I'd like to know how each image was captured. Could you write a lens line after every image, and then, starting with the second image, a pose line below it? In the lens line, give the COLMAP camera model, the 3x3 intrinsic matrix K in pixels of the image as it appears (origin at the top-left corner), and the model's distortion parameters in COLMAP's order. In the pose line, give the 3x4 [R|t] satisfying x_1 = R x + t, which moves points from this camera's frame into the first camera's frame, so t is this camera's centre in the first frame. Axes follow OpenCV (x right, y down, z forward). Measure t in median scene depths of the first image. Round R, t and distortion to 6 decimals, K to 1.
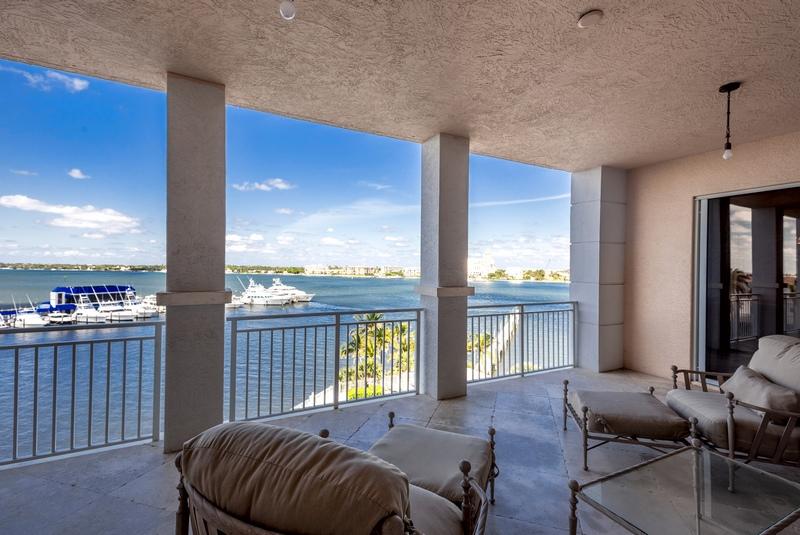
lens RADIAL K [[359.8, 0, 395.5], [0, 359.8, 264.7], [0, 0, 1]] dist [0.017819, 0.000162]
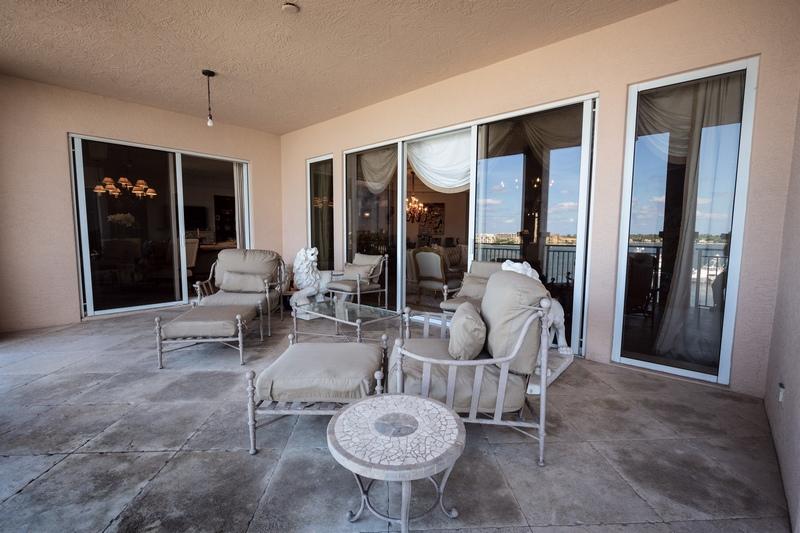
lens RADIAL K [[359.8, 0, 395.5], [0, 359.8, 263.7], [0, 0, 1]] dist [0.017819, 0.000162]
pose [[-0.352508, -0.094311, 0.931044, -0.370548], [-0.010259, 0.995238, 0.096930, 0.050483], [-0.935753, 0.024617, -0.351797, 0.453677]]
